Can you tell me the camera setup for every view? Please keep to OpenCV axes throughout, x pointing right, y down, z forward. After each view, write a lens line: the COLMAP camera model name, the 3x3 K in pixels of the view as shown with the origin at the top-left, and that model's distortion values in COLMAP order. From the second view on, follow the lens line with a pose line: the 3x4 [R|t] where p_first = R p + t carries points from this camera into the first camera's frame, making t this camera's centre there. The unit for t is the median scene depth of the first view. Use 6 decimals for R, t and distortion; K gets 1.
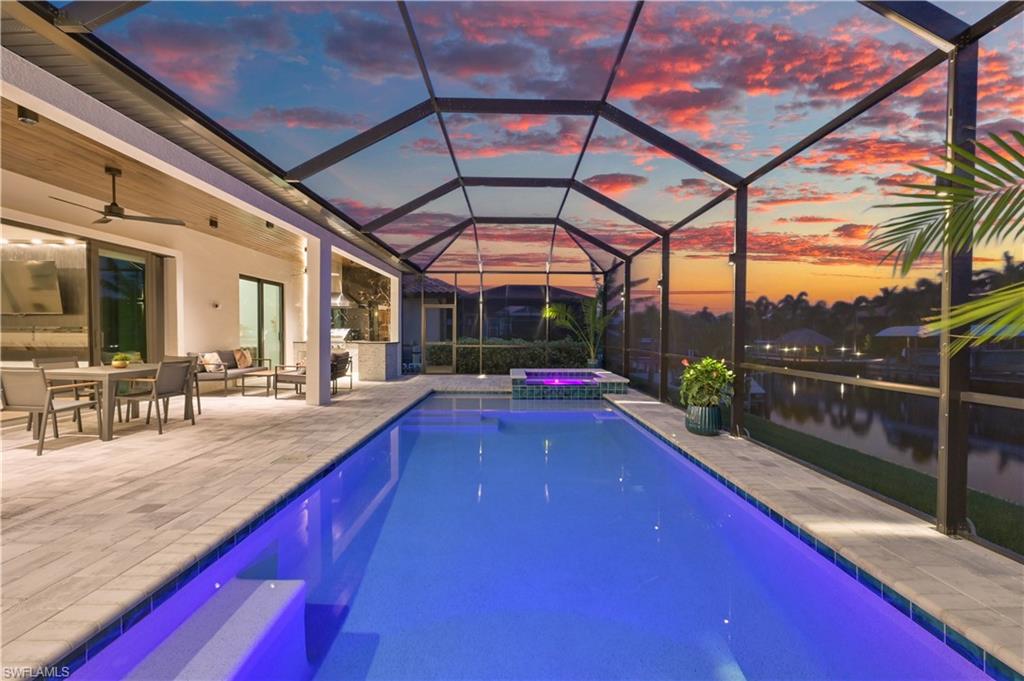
lens RADIAL K [[407.6, 0, 511.7], [0, 407.6, 337.6], [0, 0, 1]] dist [0.000430, 0.000005]
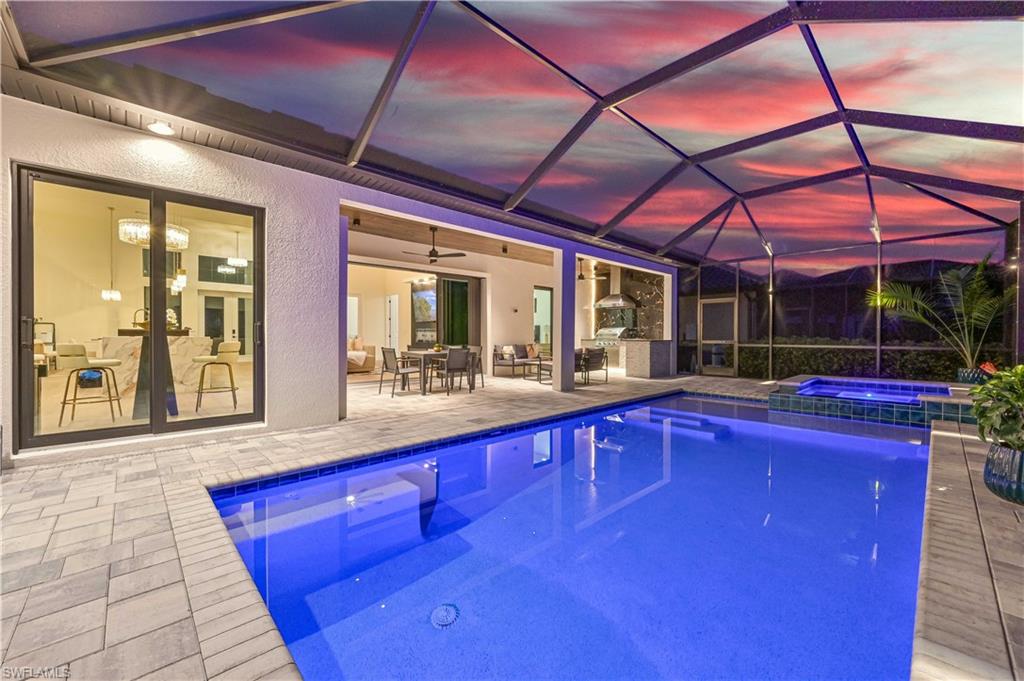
lens RADIAL K [[407.6, 0, 510.6], [0, 407.6, 340.1], [0, 0, 1]] dist [0.000430, 0.000005]
pose [[0.684806, 0.005782, -0.728703, 0.216491], [-0.004411, 0.999983, 0.003789, 0.011609], [0.728712, 0.000619, 0.684820, 0.067743]]
